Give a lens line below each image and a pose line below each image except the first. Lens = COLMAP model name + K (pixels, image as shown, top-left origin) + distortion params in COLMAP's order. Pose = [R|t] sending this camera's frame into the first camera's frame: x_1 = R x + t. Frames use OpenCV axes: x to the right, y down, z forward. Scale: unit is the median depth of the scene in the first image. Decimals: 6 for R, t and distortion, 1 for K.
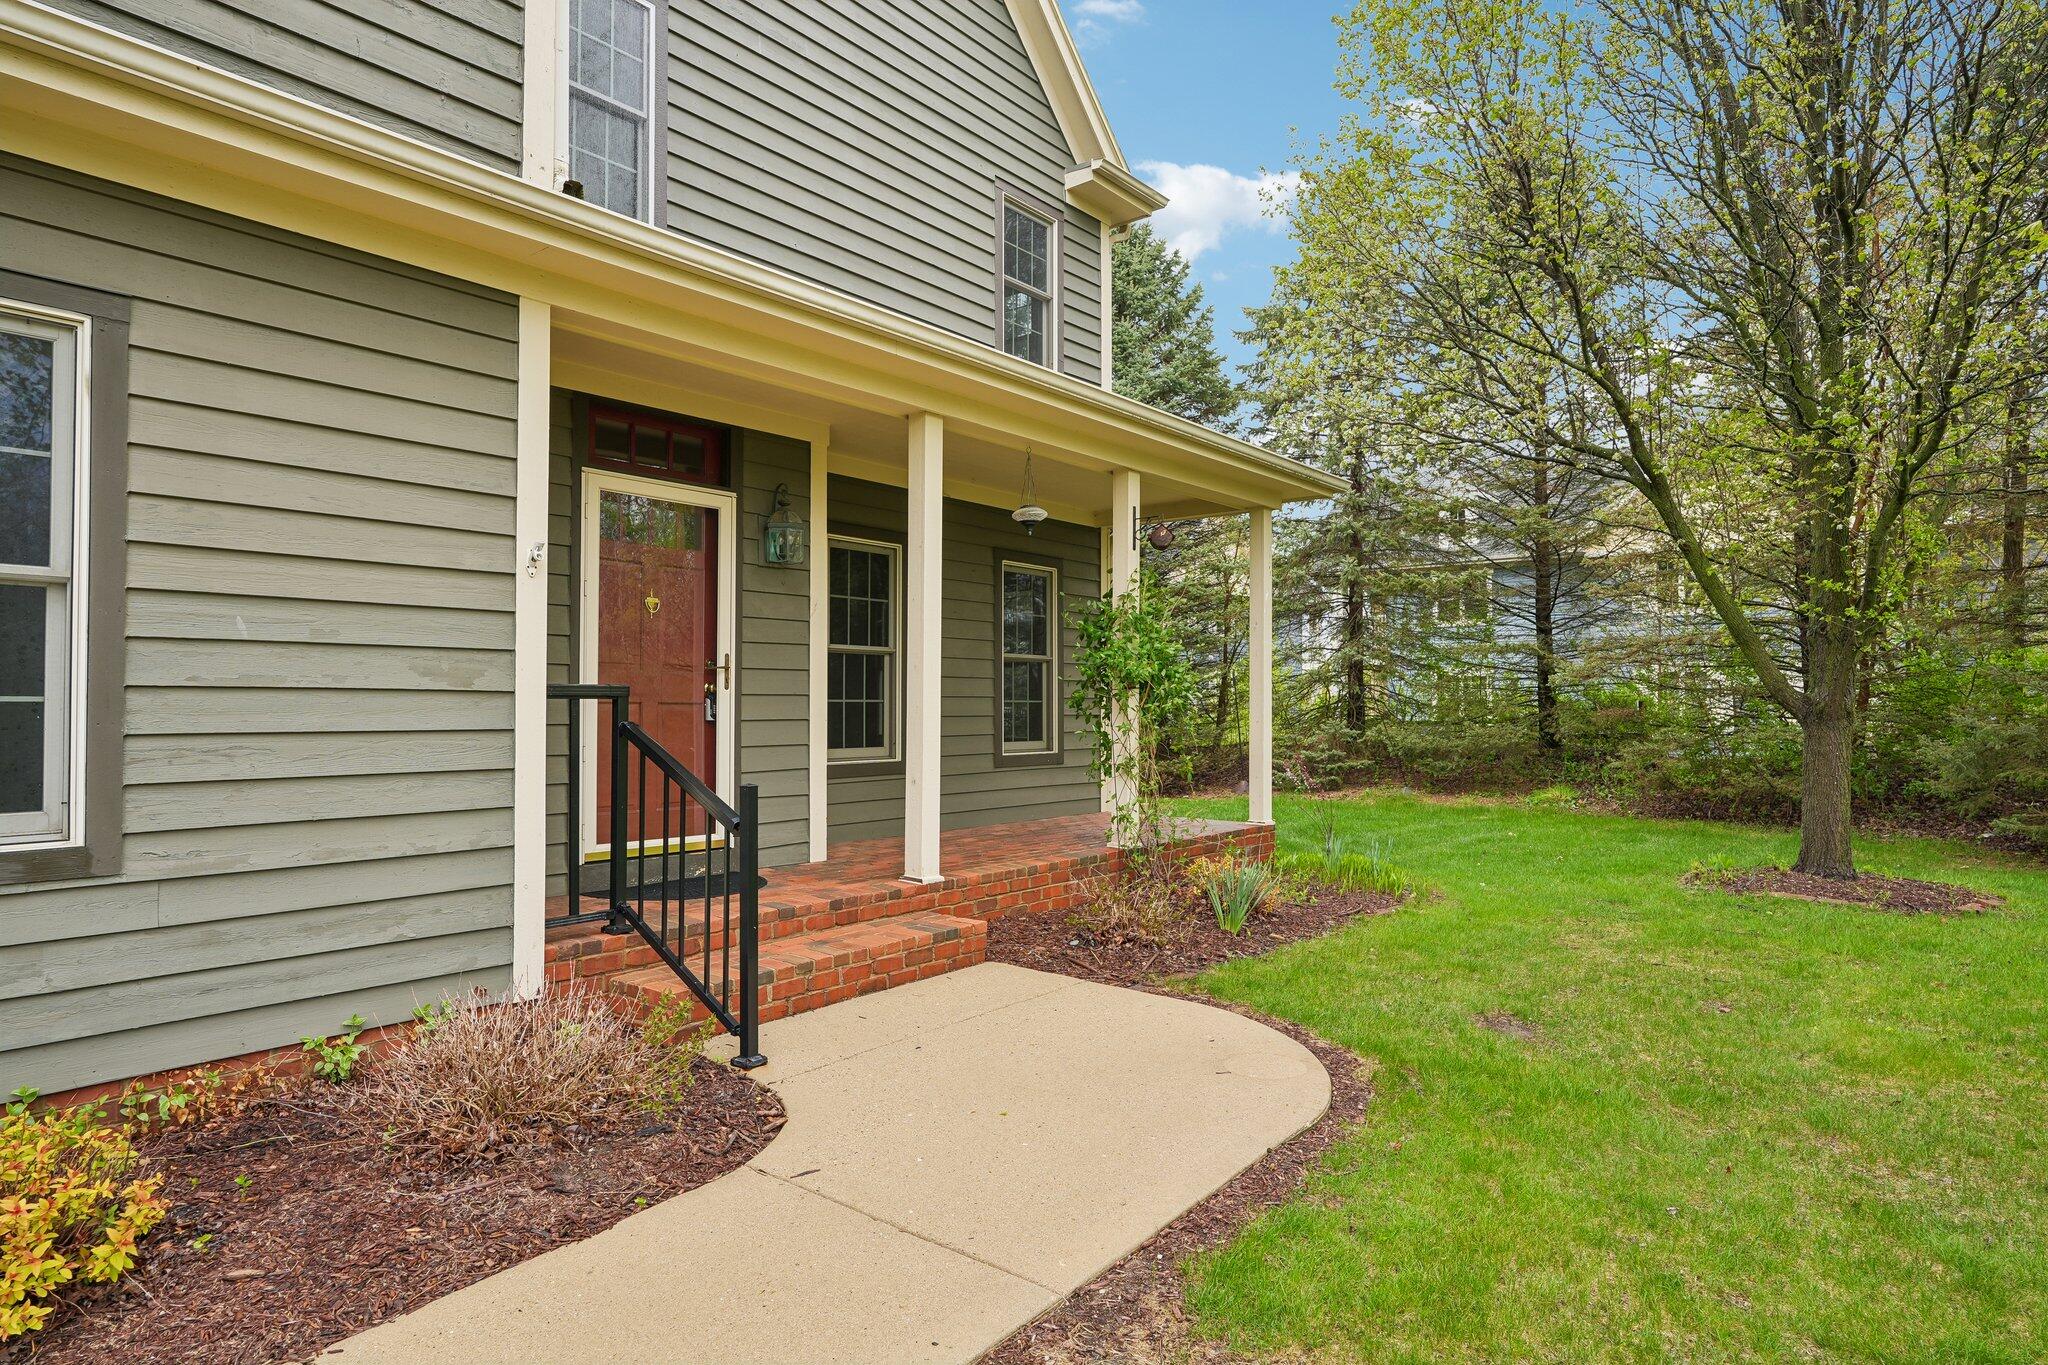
lens RADIAL K [[1164.5, 0, 1024.0], [0, 1164.5, 682.5], [0, 0, 1]] dist [0.000002, 0.001102]
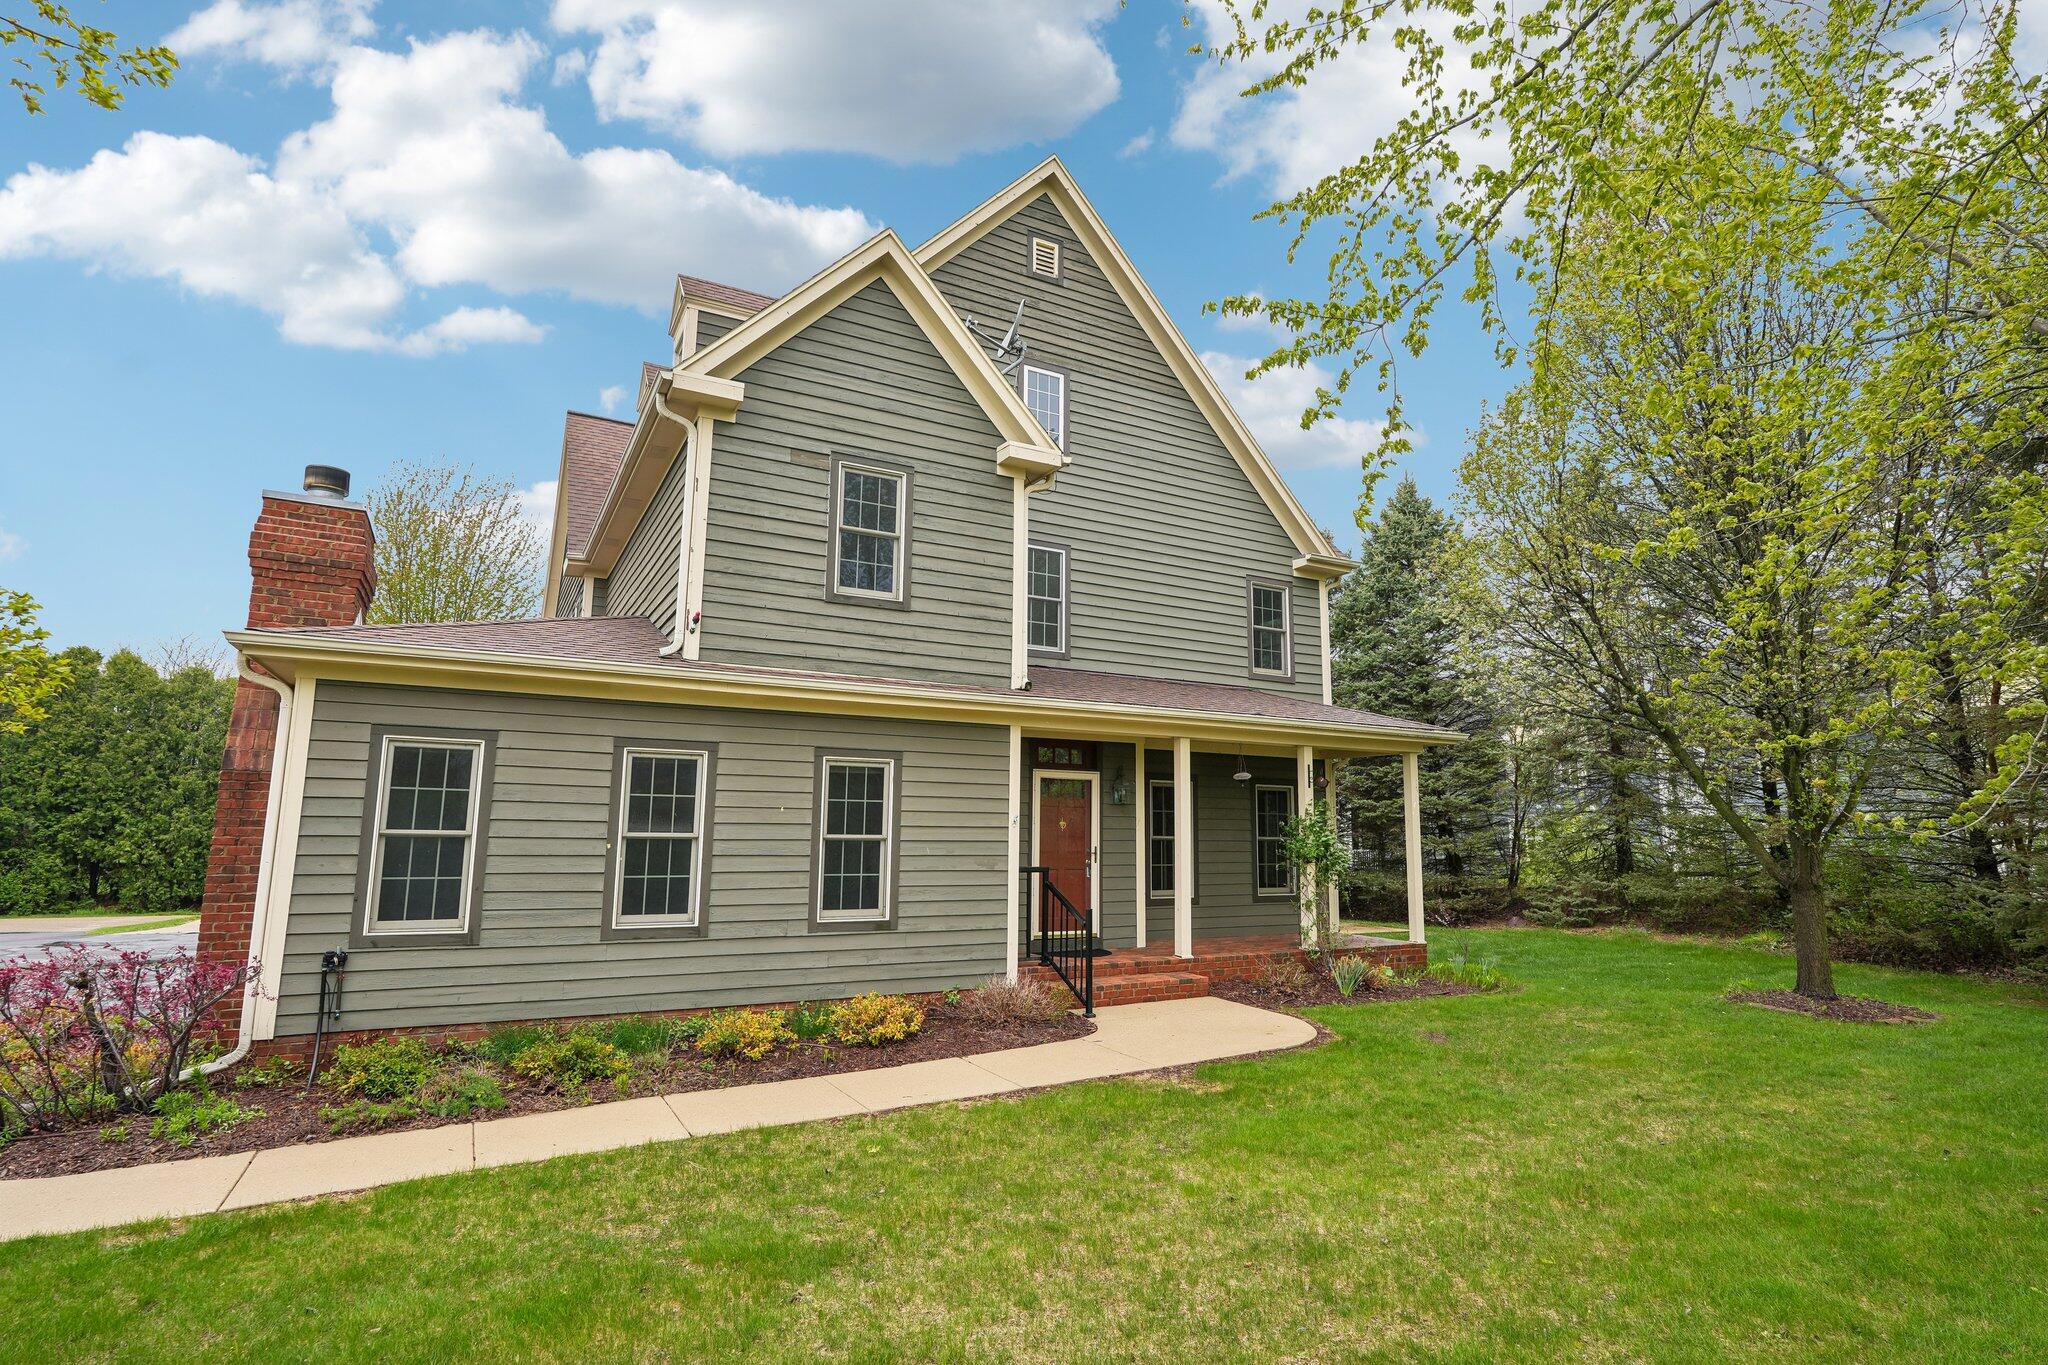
lens RADIAL K [[1025.2, 0, 1024.0], [0, 1025.2, 682.5], [0, 0, 1]] dist [0.004374, -0.000980]
pose [[0.926549, -0.045310, -0.373435, 0.364158], [-0.002809, 0.991858, -0.127314, -0.087104], [0.376163, 0.119012, 0.918878, -0.881089]]
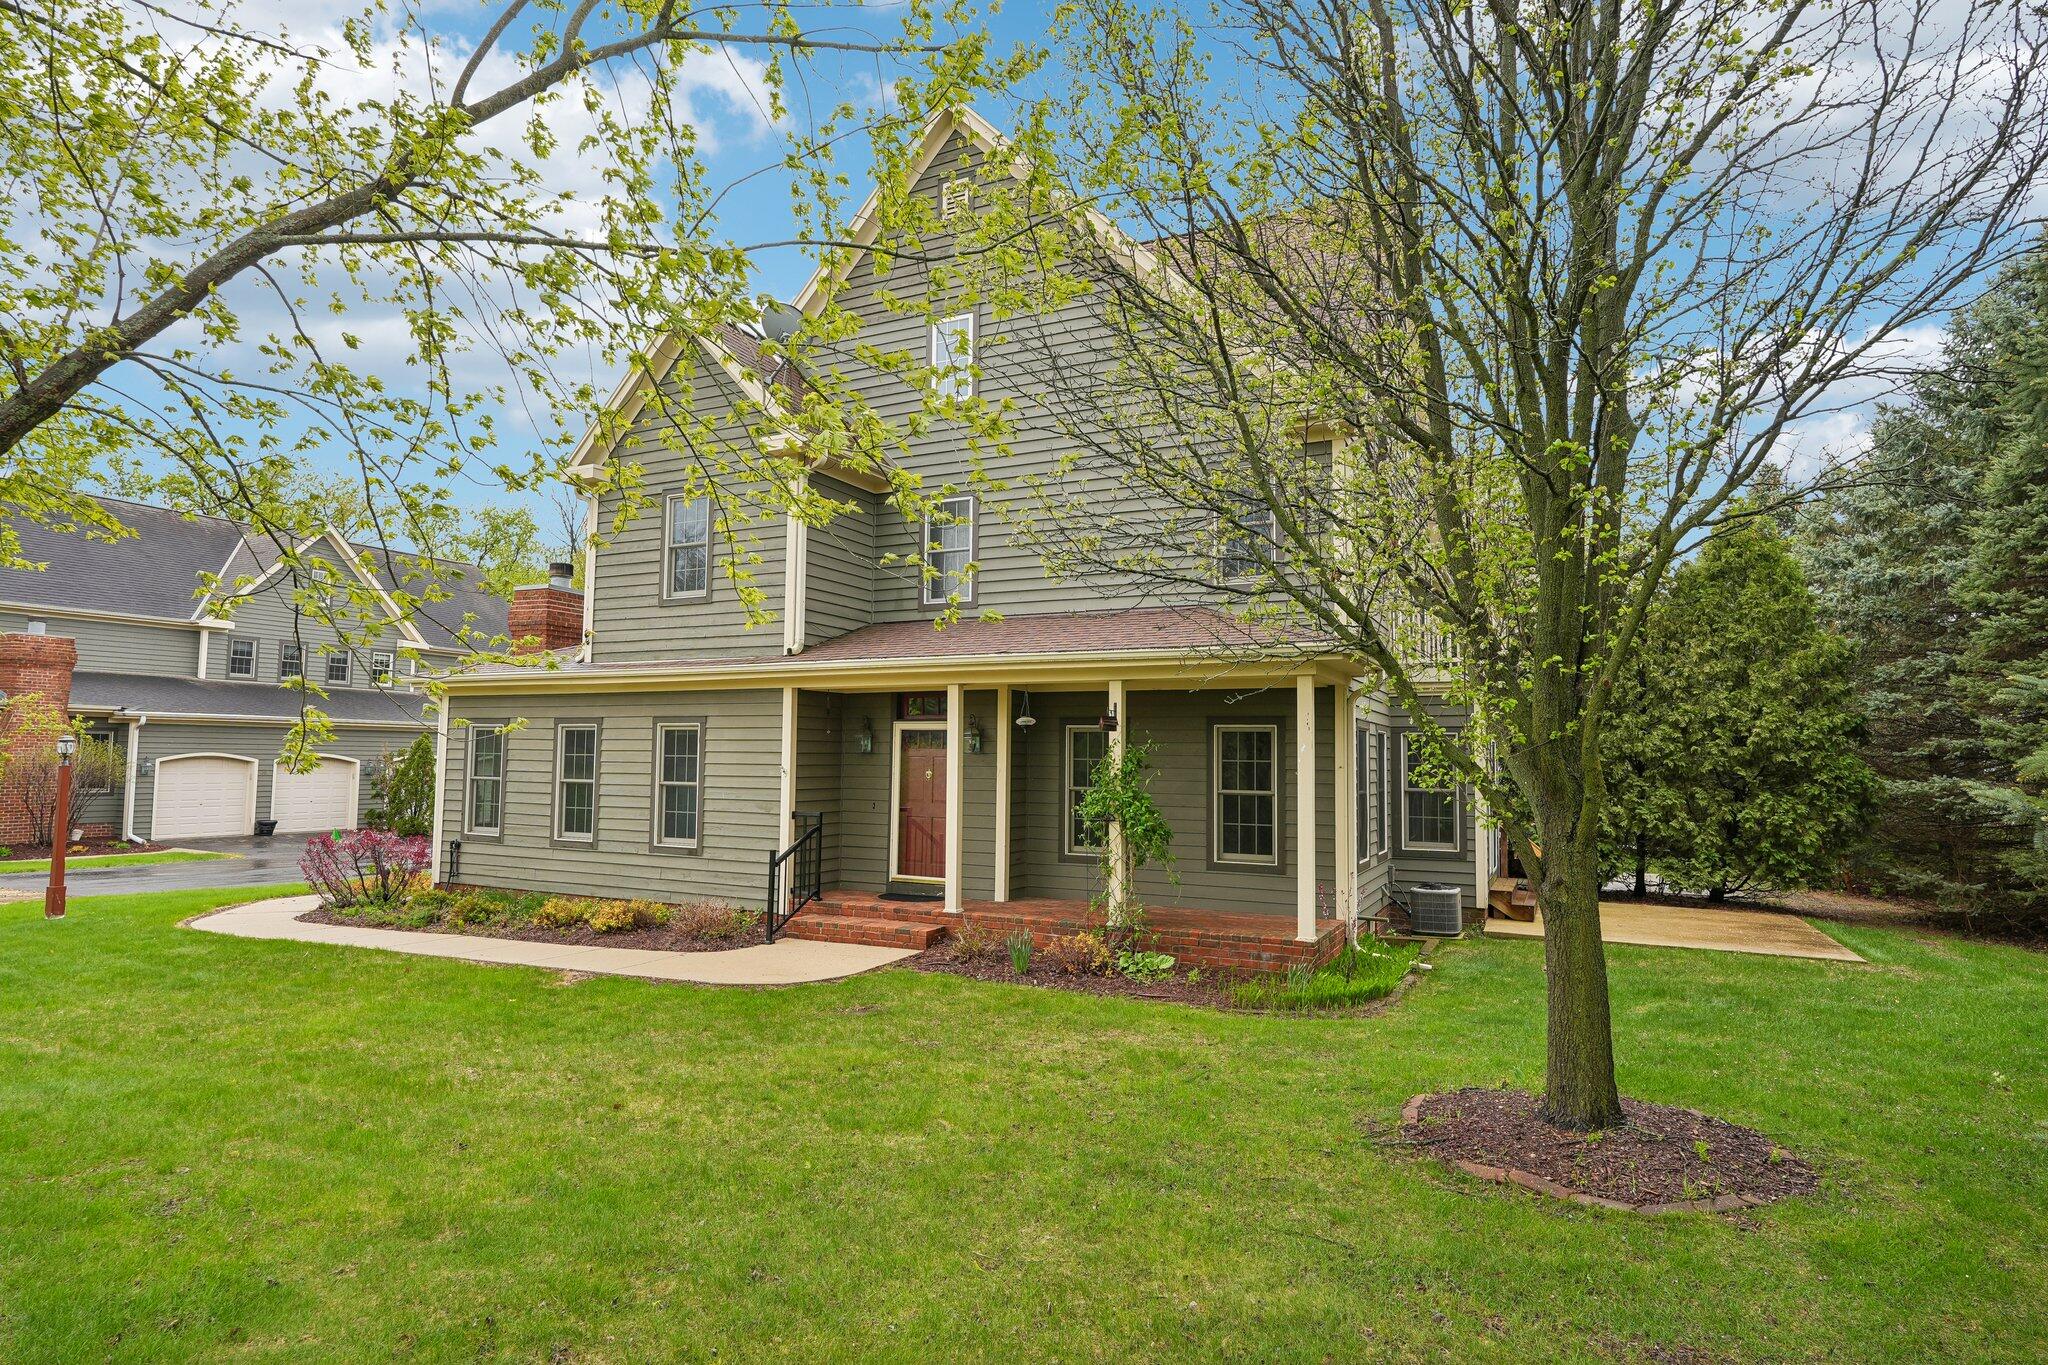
lens RADIAL K [[1113.8, 0, 981.0], [0, 1113.8, 682.8], [0, 0, 1]] dist [0.019312, 0.000144]
pose [[0.197761, -0.073758, -0.977471, 1.861808], [0.004296, 0.997221, -0.074379, -0.083783], [0.980241, 0.010510, 0.197529, 0.659071]]
